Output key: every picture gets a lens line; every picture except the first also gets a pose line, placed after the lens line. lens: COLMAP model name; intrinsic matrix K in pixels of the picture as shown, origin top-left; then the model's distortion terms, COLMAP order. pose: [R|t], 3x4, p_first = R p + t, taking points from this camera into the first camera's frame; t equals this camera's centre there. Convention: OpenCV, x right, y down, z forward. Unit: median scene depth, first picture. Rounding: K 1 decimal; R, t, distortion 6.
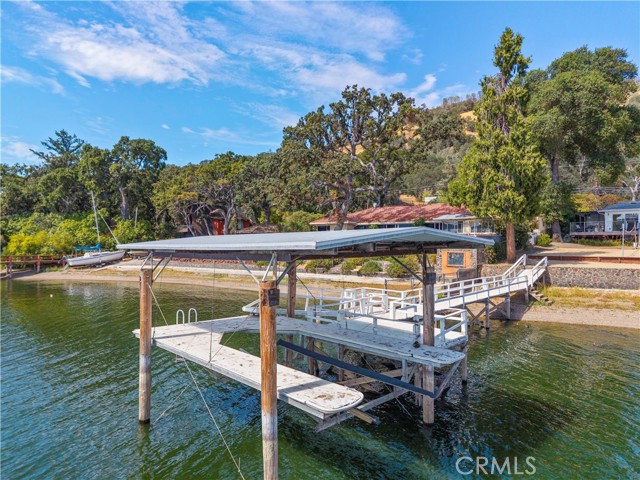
lens RADIAL K [[434.0, 0, 320.0], [0, 434.0, 240.0], [0, 0, 1]] dist [0.050141, -0.040500]
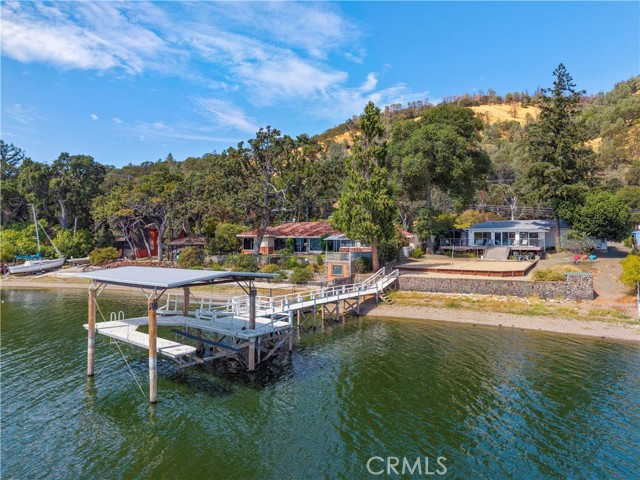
lens RADIAL K [[434.0, 0, 320.0], [0, 434.0, 240.0], [0, 0, 1]] dist [0.050141, -0.040500]
pose [[0.993002, 0.005091, 0.117988, 0.078699], [-0.005126, 0.999987, -0.000010, -0.035801], [-0.117987, -0.000595, 0.993015, -0.223958]]
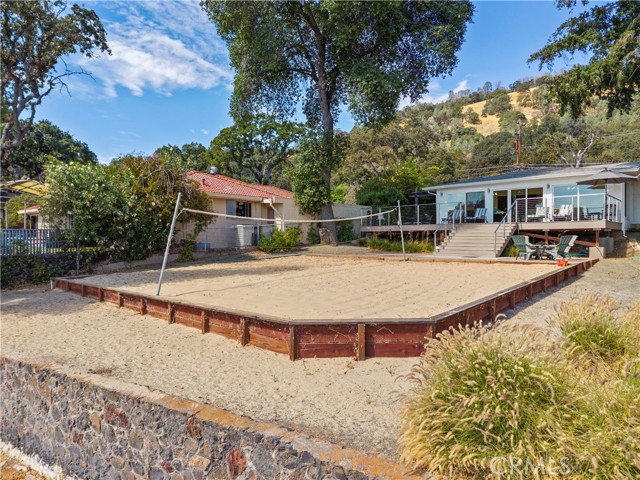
lens RADIAL K [[434.0, 0, 320.0], [0, 434.0, 240.0], [0, 0, 1]] dist [0.050141, -0.040500]
pose [[0.999137, 0.010177, -0.040261, 0.573864], [-0.009949, 0.999933, 0.005876, -0.001477], [0.040318, -0.005470, 0.999172, 0.483164]]
